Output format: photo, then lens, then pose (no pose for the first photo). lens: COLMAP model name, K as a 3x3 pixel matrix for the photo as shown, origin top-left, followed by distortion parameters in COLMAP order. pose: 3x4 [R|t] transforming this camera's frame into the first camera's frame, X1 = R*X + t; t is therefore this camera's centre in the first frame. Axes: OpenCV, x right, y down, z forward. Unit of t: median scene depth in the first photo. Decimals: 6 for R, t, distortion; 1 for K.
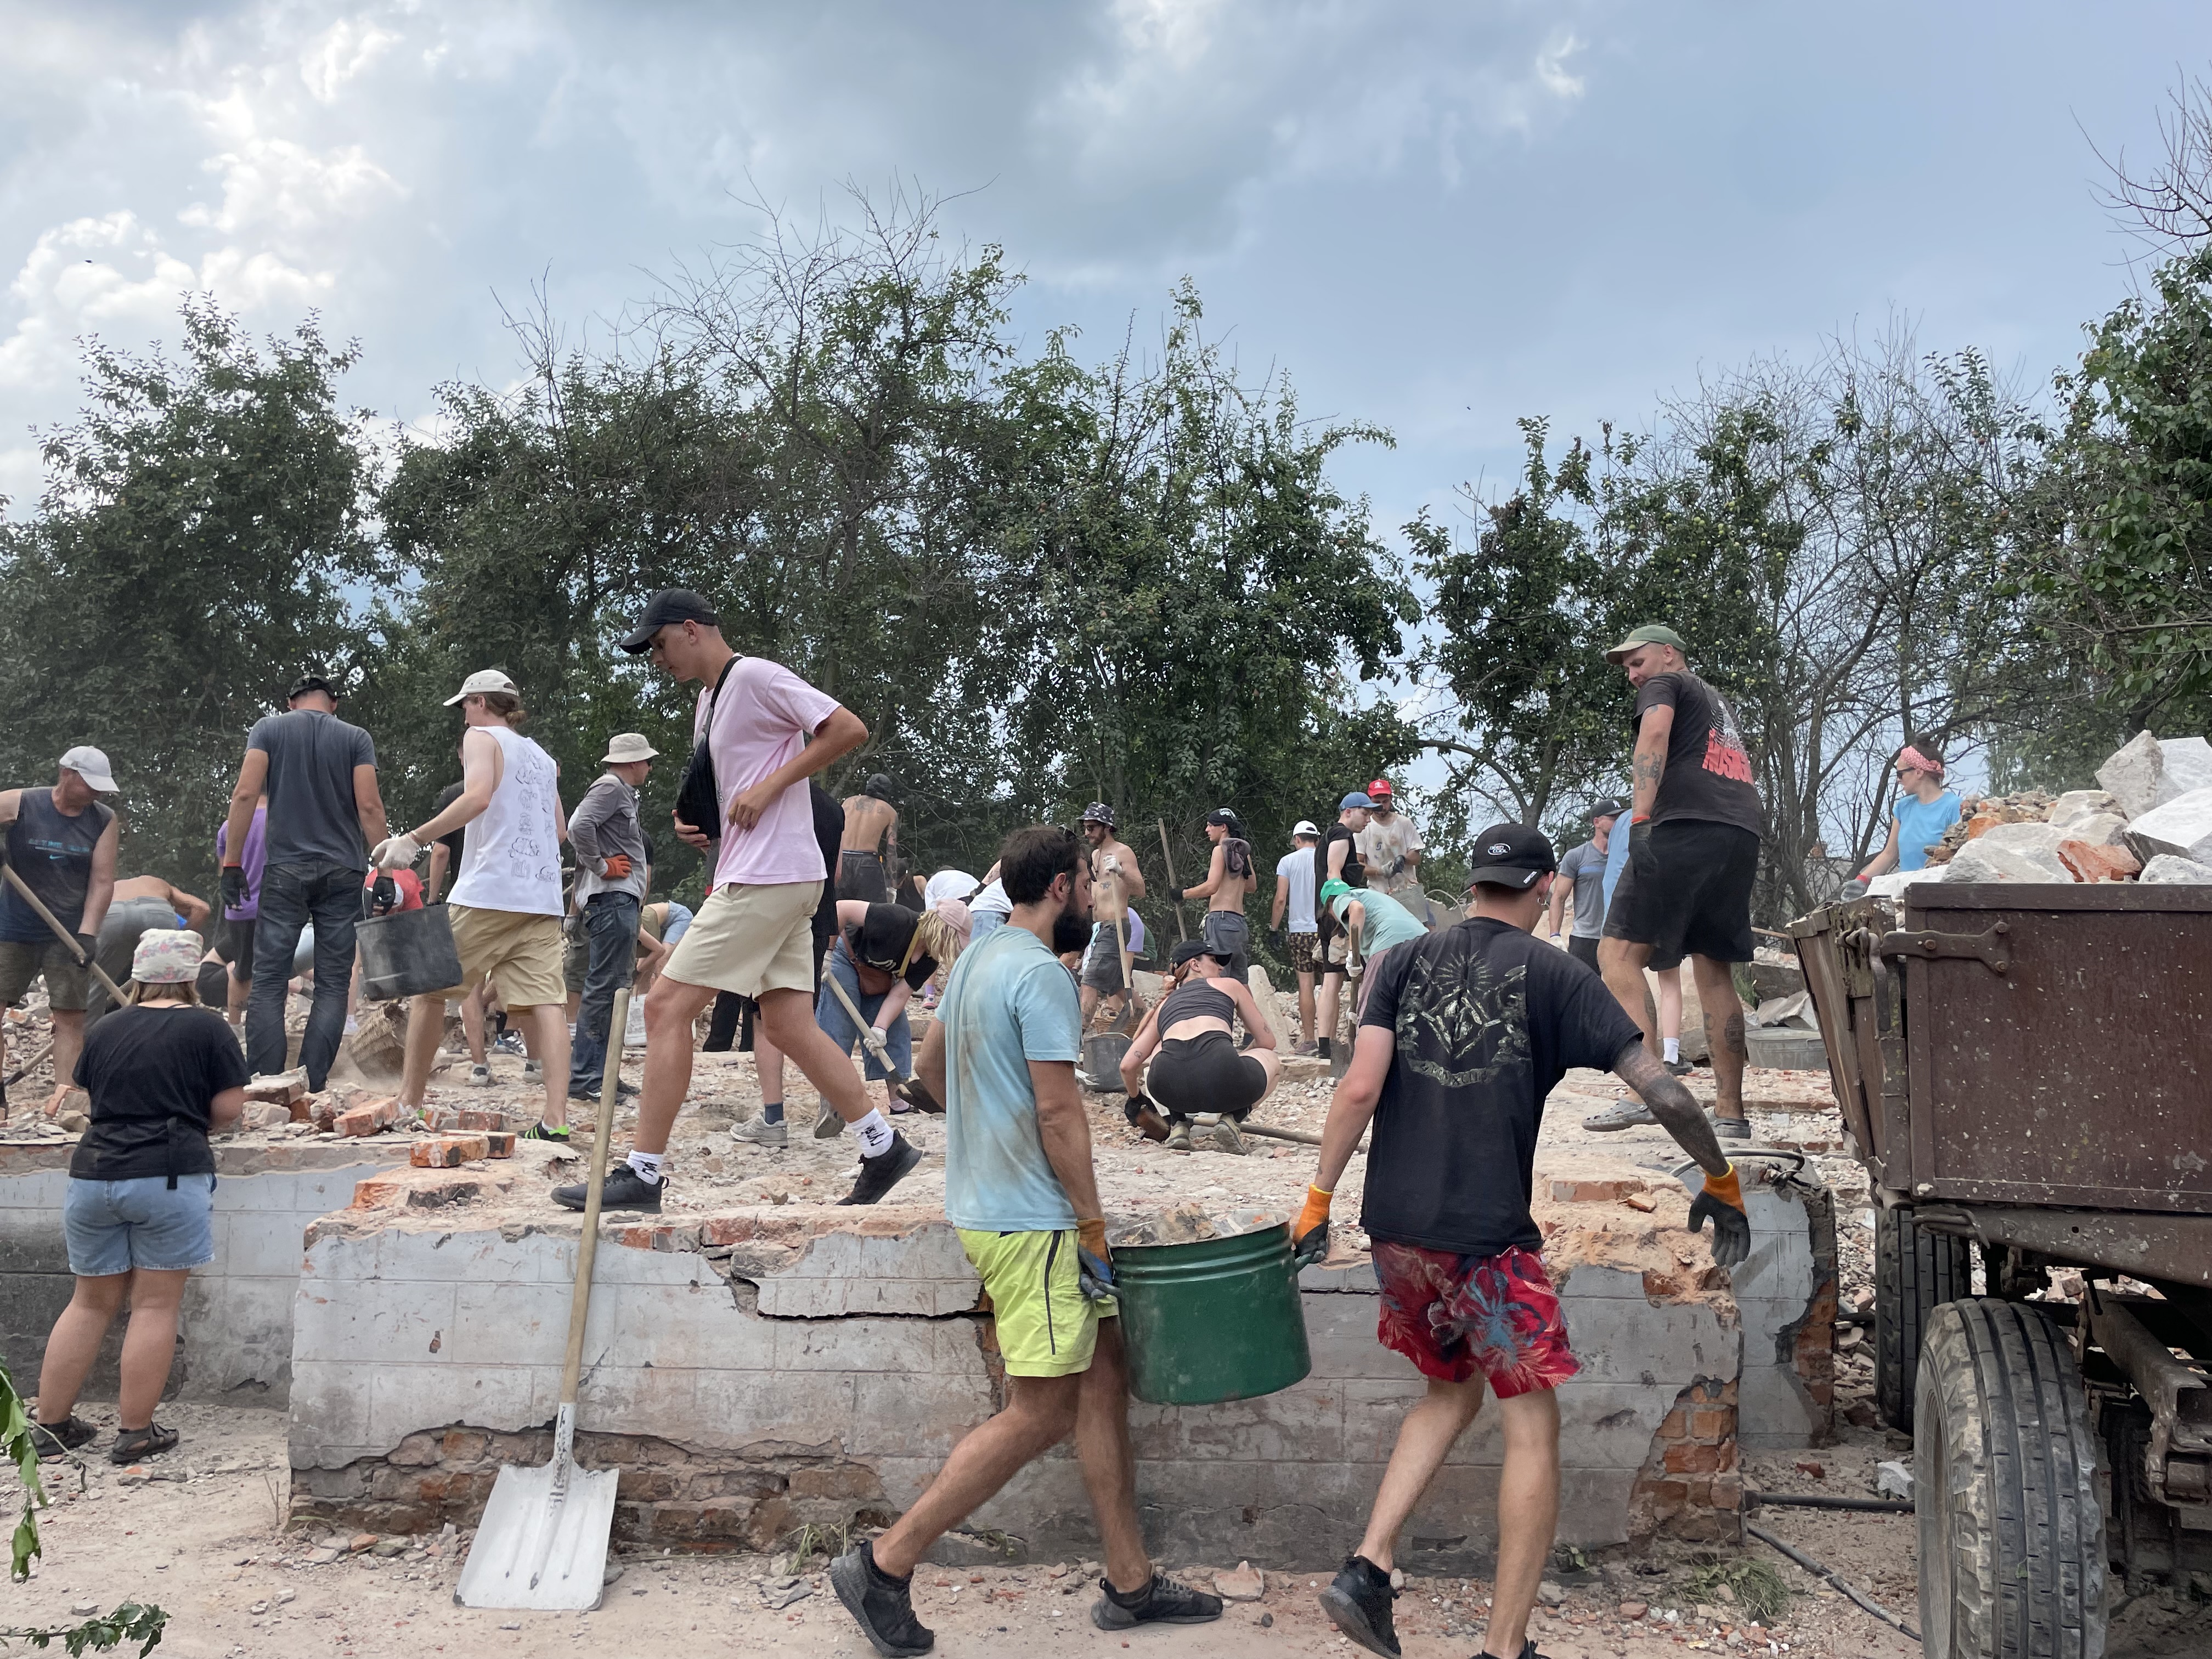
lens RADIAL K [[1631.1, 0, 1106.0], [0, 1631.1, 829.5], [0, 0, 1]] dist [-0.005252, -0.000772]
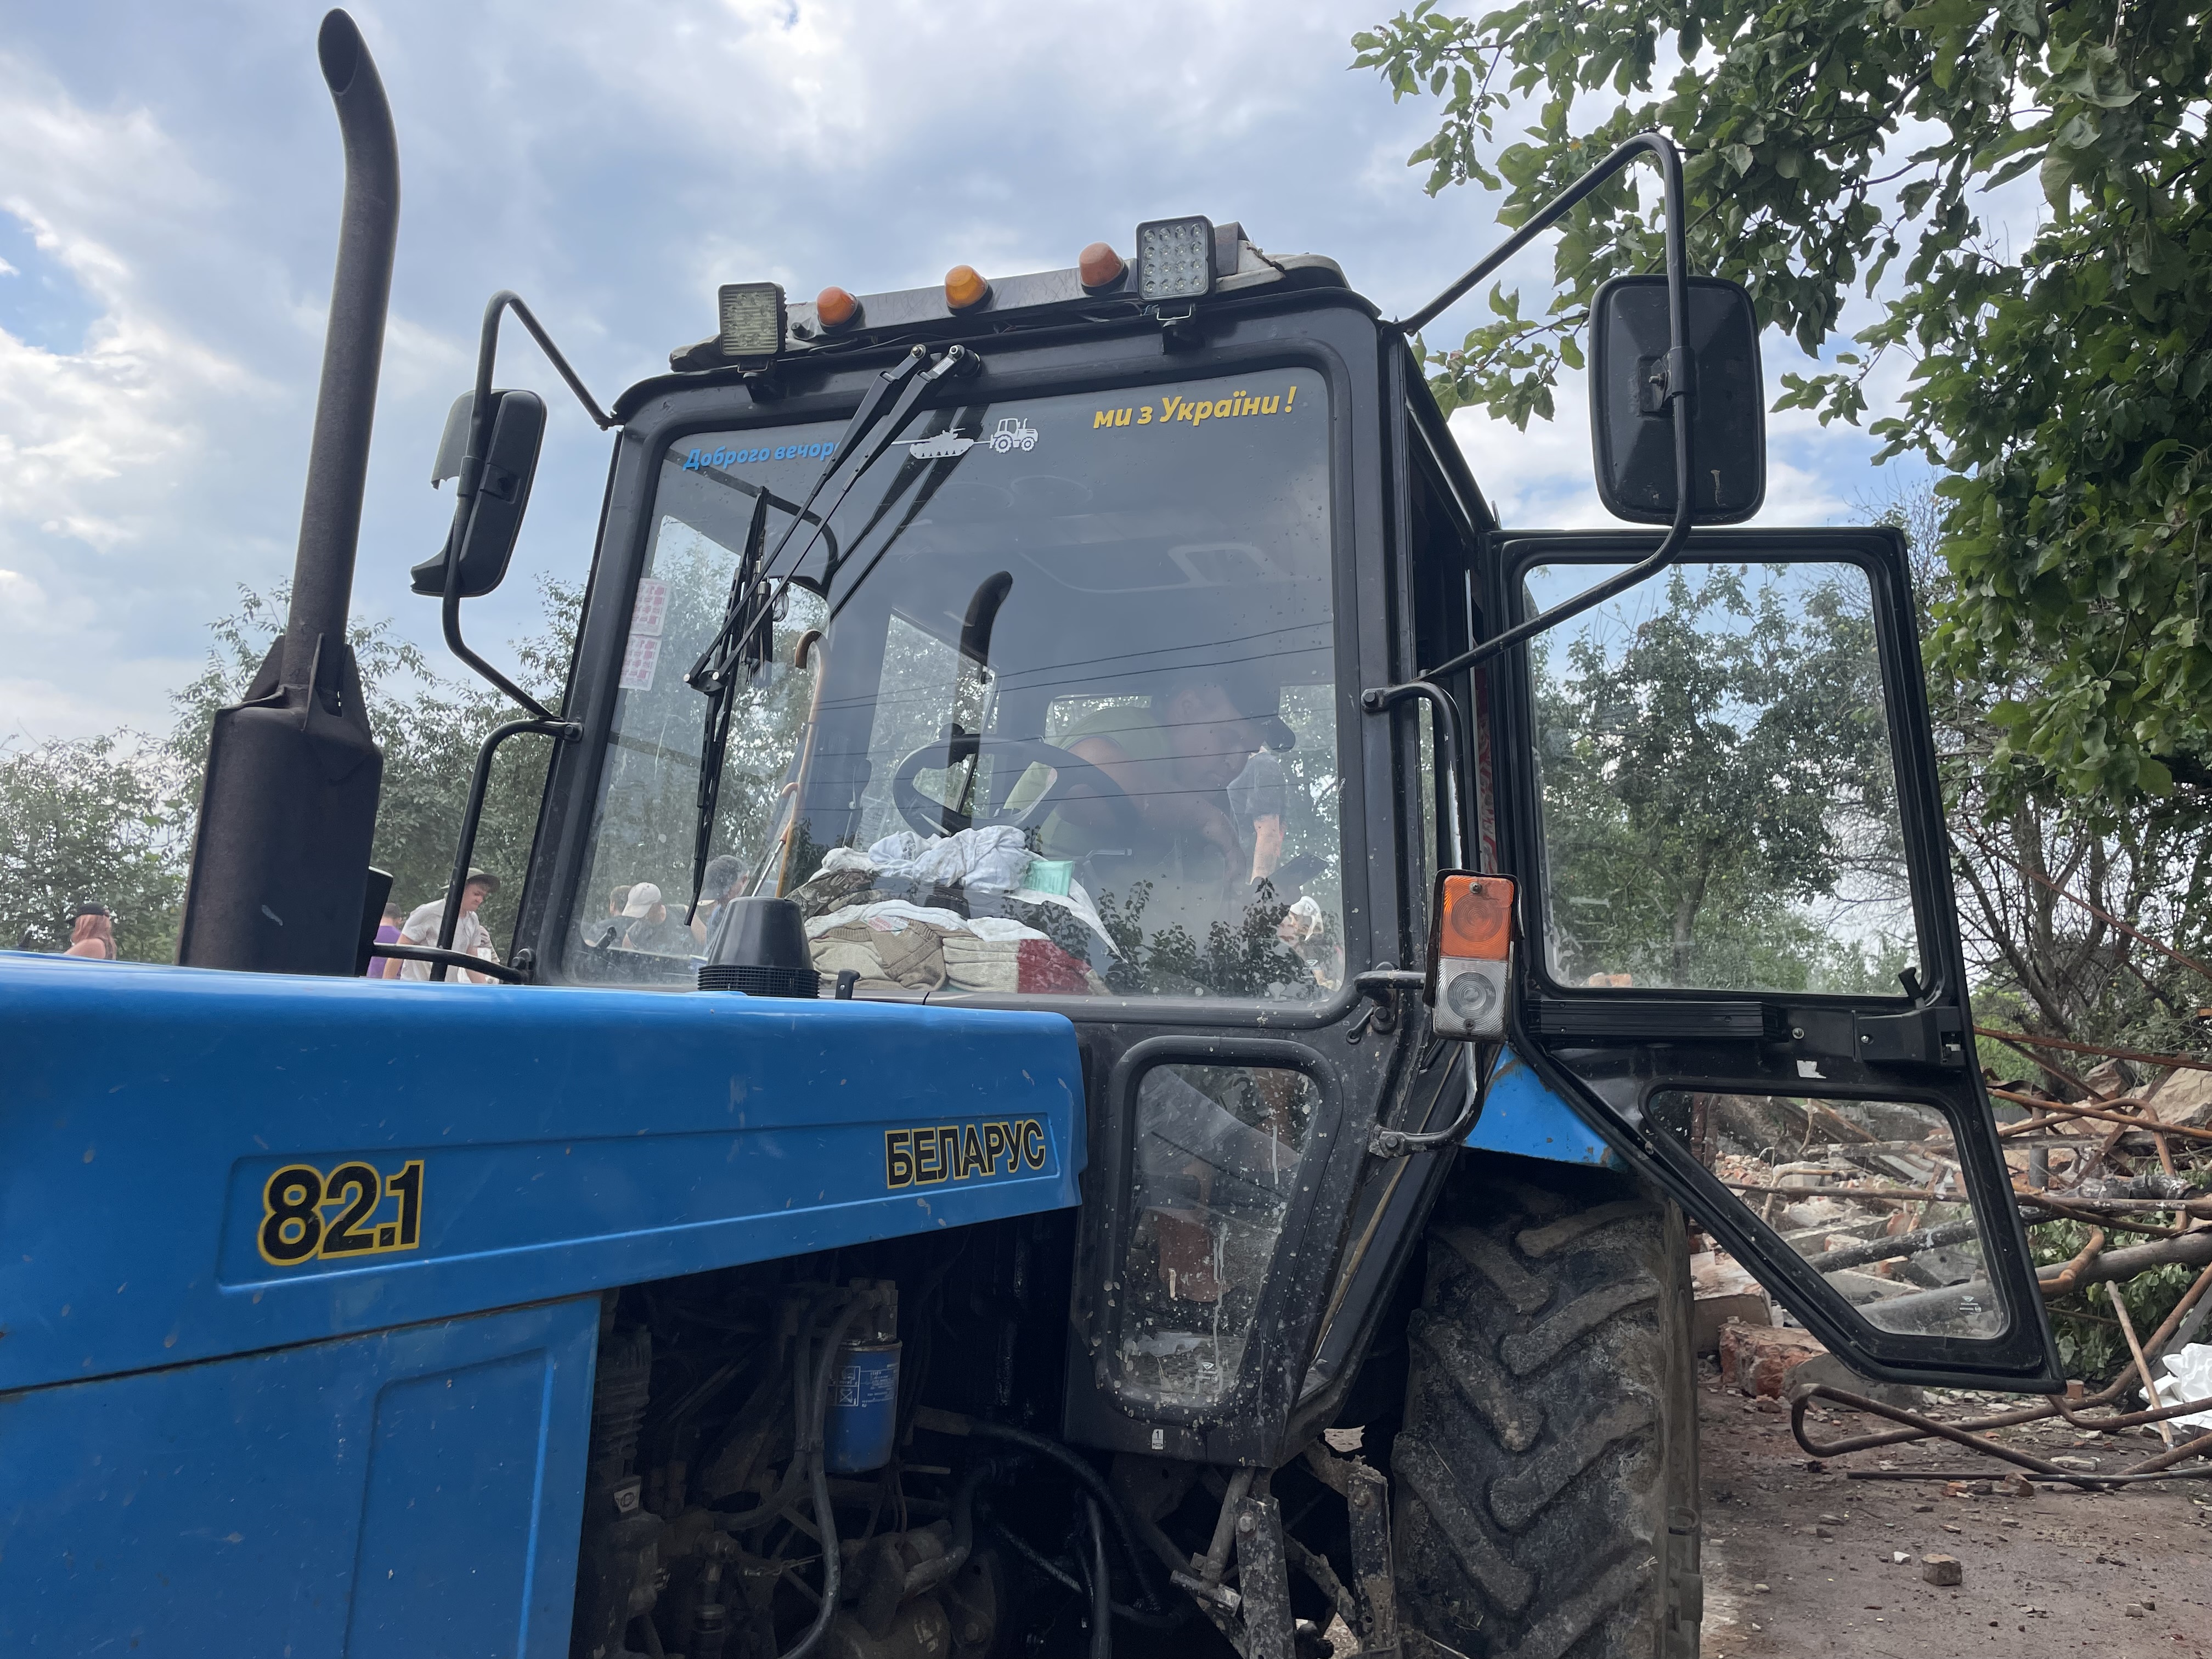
lens RADIAL K [[1631.1, 0, 1106.0], [0, 1631.1, 829.5], [0, 0, 1]] dist [-0.005252, -0.000772]
pose [[0.930004, -0.017508, -0.367132, 0.298064], [-0.000123, 0.998850, -0.047945, -0.014419], [0.367549, 0.044634, 0.928933, -0.099994]]
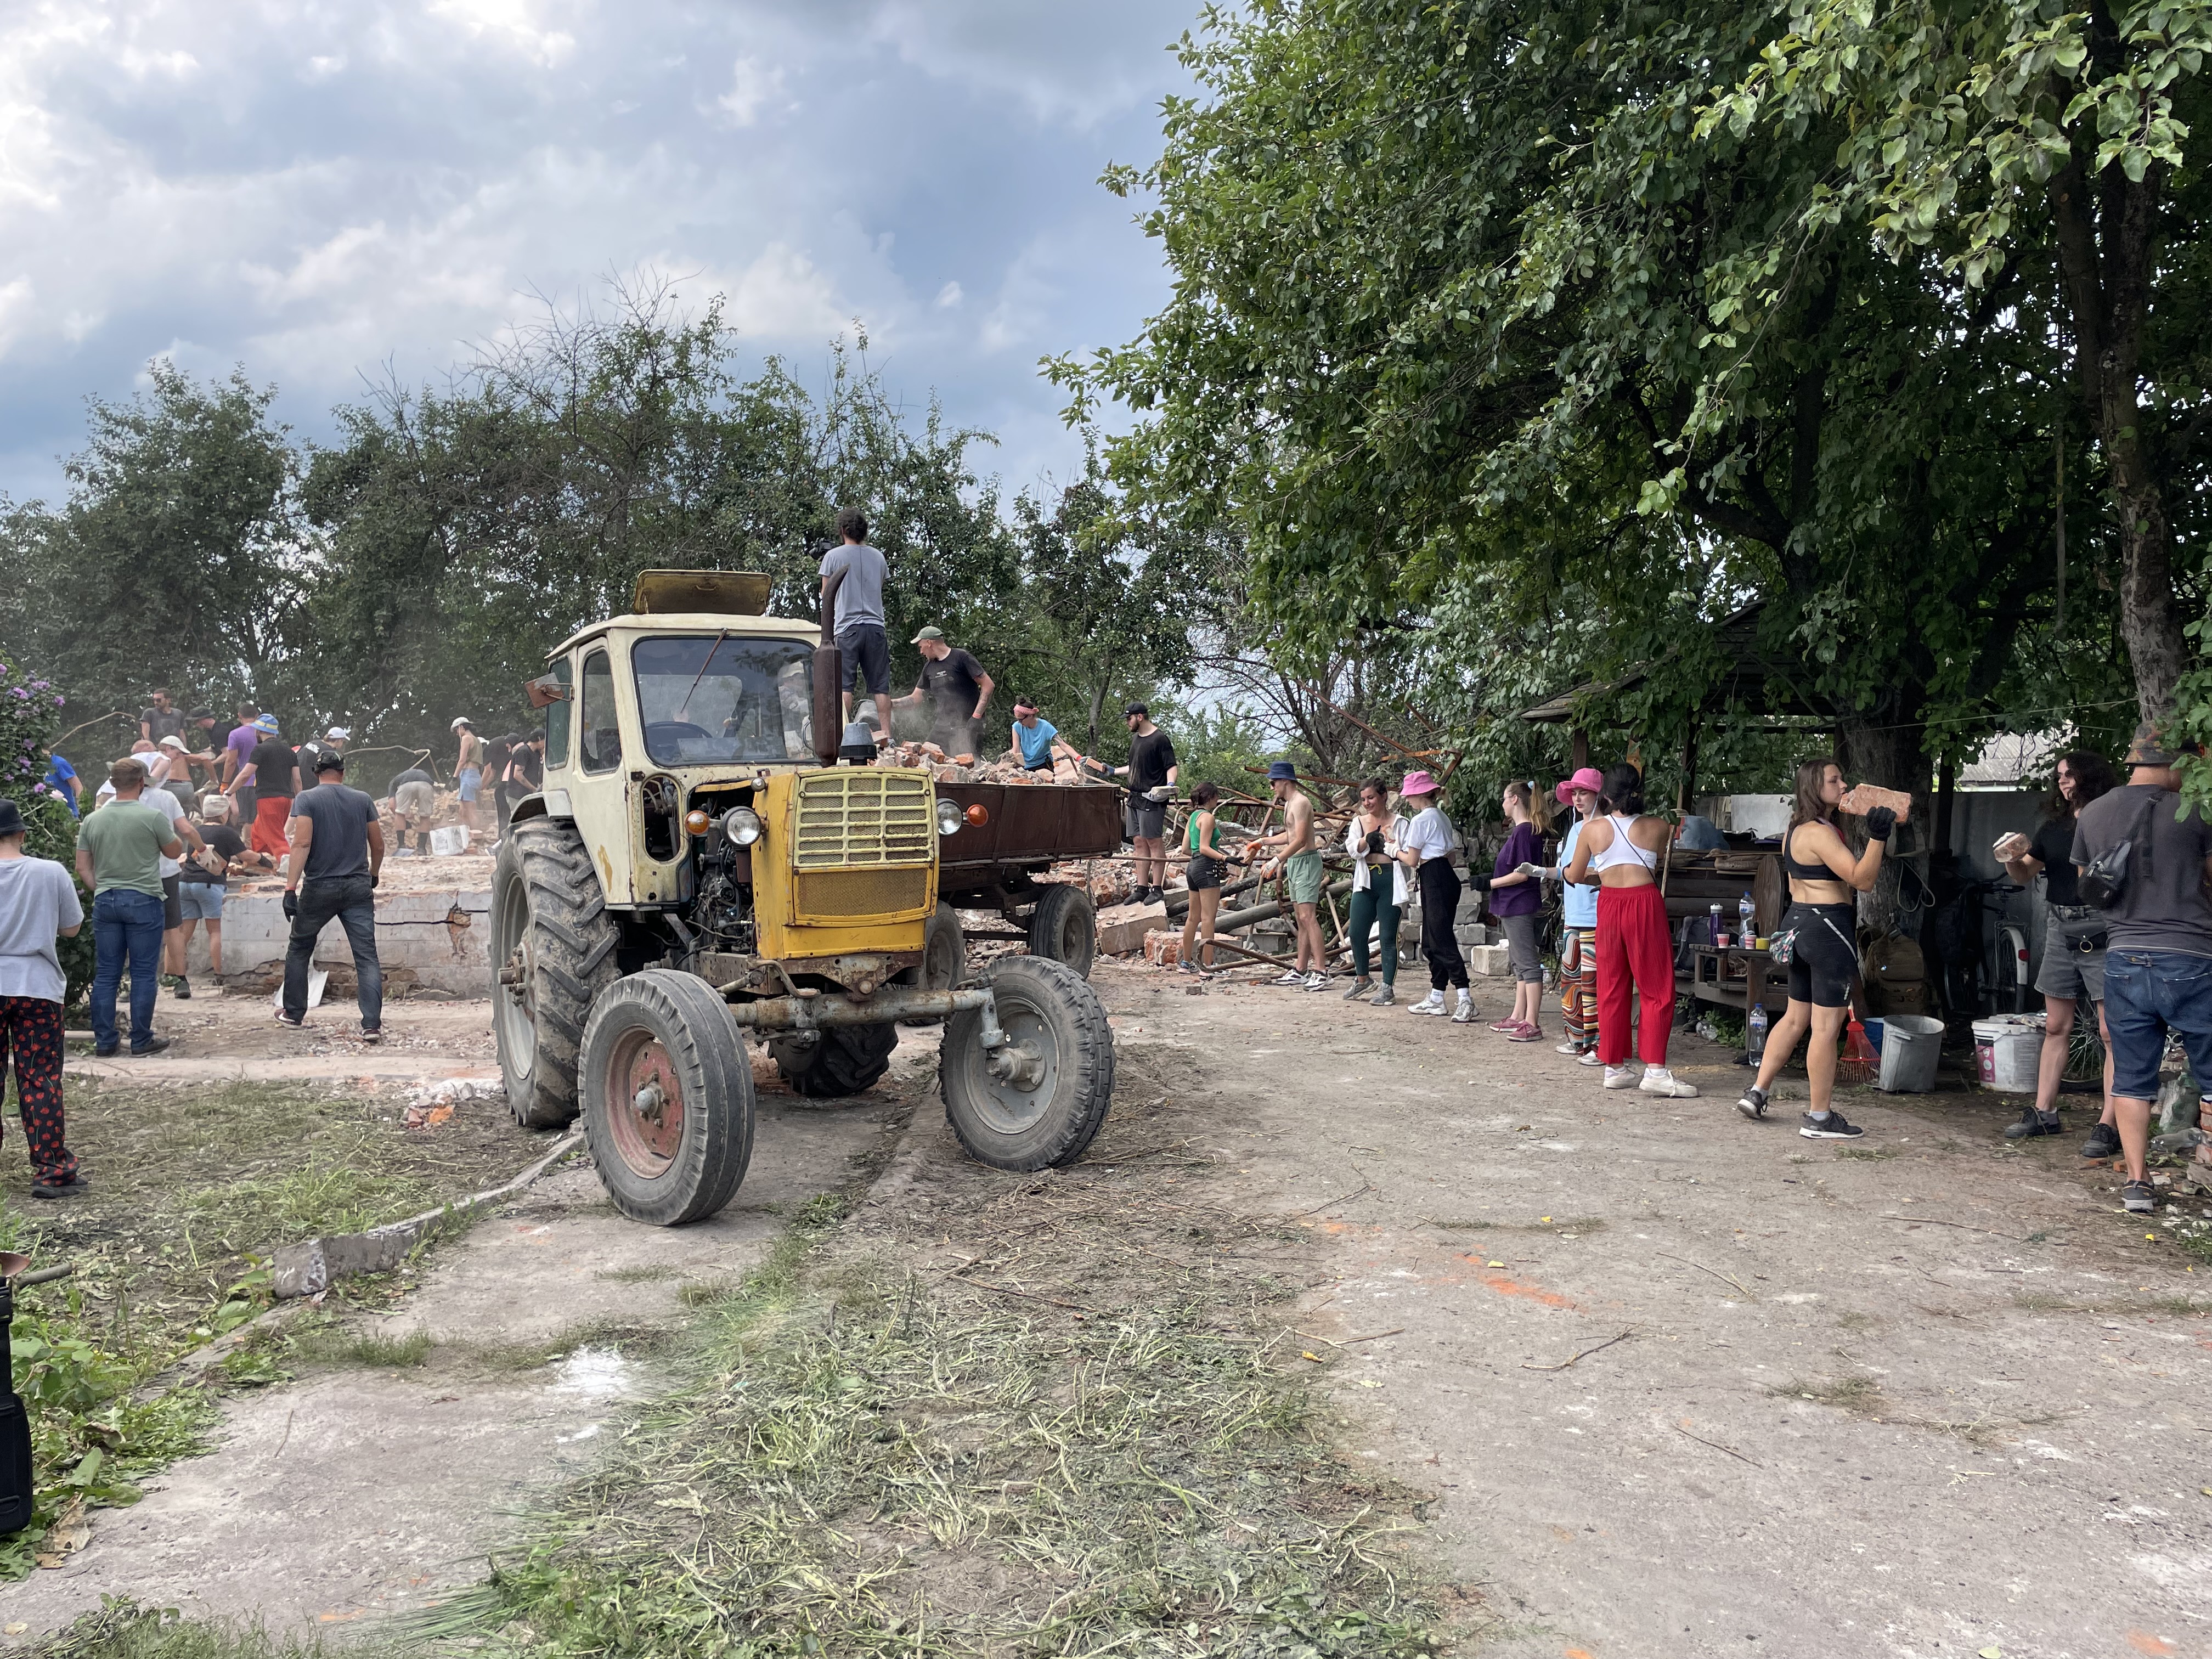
lens RADIAL K [[1631.1, 0, 1106.0], [0, 1631.1, 829.5], [0, 0, 1]] dist [-0.005252, -0.000772]
pose [[0.999937, -0.011073, -0.001812, 0.269211], [0.011194, 0.995535, 0.093730, -0.031861], [0.000766, -0.093744, 0.995596, -0.463156]]
